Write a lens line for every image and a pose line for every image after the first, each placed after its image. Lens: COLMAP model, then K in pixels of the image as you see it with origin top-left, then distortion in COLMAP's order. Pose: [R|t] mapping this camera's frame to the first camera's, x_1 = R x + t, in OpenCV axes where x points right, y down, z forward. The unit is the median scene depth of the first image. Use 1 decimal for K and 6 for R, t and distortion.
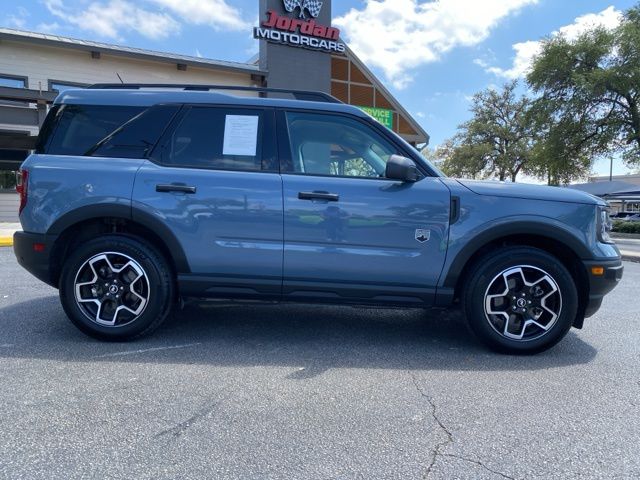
lens RADIAL K [[474.0, 0, 320.0], [0, 474.0, 240.0], [0, 0, 1]] dist [0.003351, -0.005362]
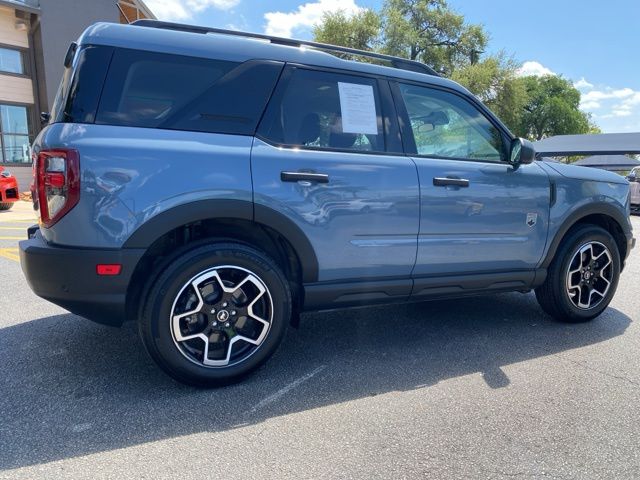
lens RADIAL K [[474.0, 0, 320.0], [0, 474.0, 240.0], [0, 0, 1]] dist [0.003351, -0.005362]
pose [[0.895531, -0.073286, 0.438922, -0.617420], [0.040887, 0.995724, 0.082831, -0.067142], [-0.443116, -0.056231, 0.894699, 0.290487]]
